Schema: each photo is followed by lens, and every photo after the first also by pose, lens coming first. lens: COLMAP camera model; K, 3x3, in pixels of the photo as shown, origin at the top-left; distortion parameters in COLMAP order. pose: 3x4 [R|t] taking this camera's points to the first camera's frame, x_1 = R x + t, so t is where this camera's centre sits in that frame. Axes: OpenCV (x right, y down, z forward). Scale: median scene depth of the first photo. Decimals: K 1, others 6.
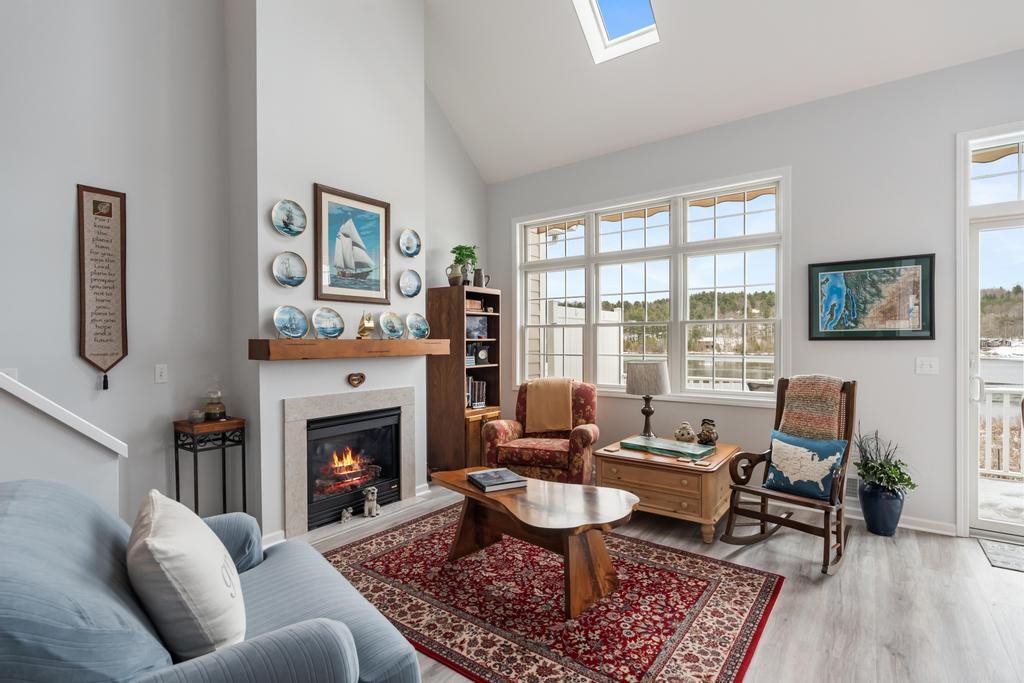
lens RADIAL K [[482.6, 0, 509.7], [0, 482.6, 341.0], [0, 0, 1]] dist [-0.007567, -0.000763]
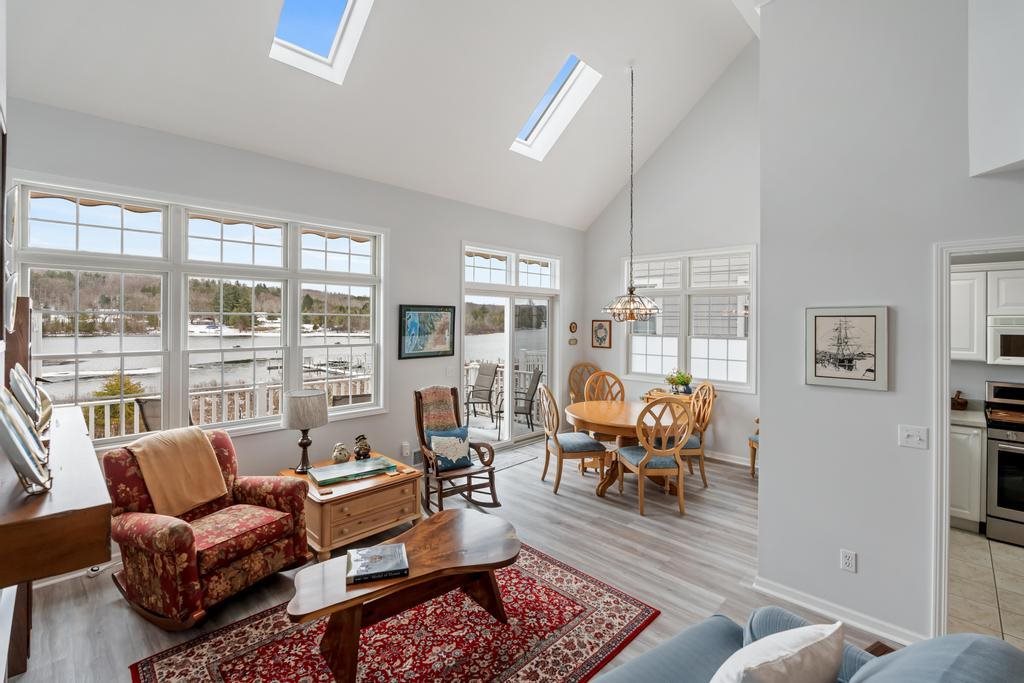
lens RADIAL K [[454.5, 0, 507.6], [0, 454.5, 320.3], [0, 0, 1]] dist [-0.007974, -0.000113]
pose [[0.142485, 0.005736, 0.989780, -0.666629], [-0.004336, 0.999977, -0.005171, -0.117221], [-0.989787, -0.003554, 0.142507, 0.551437]]
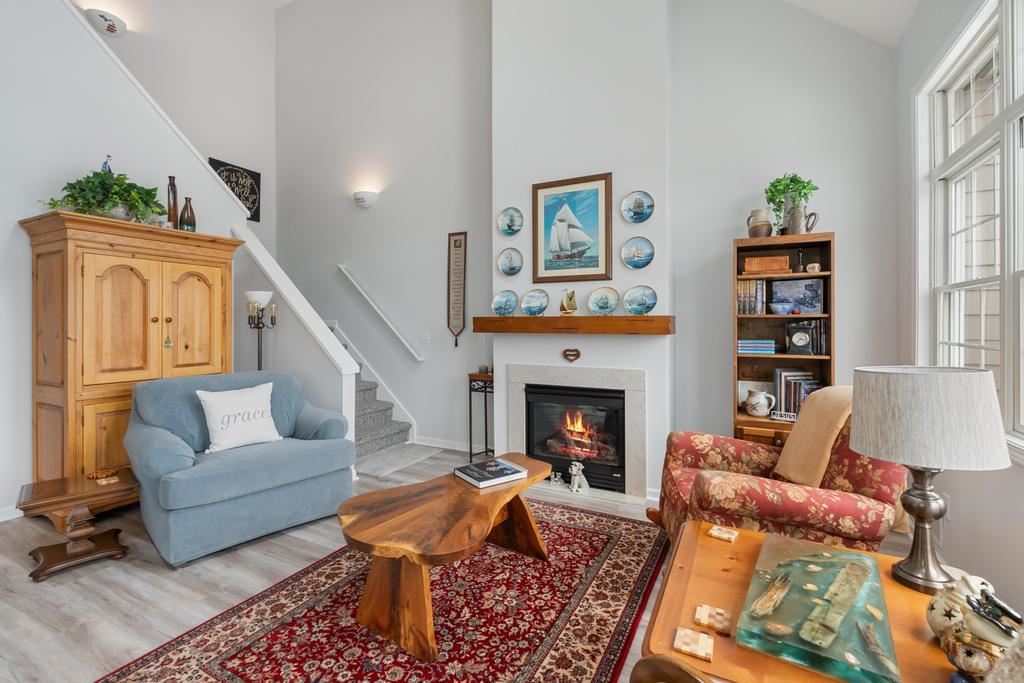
lens RADIAL K [[454.5, 0, 518.9], [0, 454.5, 320.3], [0, 0, 1]] dist [-0.007974, -0.000113]
pose [[0.173255, -0.003009, -0.984872, 0.674603], [-0.001301, 0.999994, -0.003284, 0.008270], [0.984876, 0.001850, 0.173250, 0.760107]]
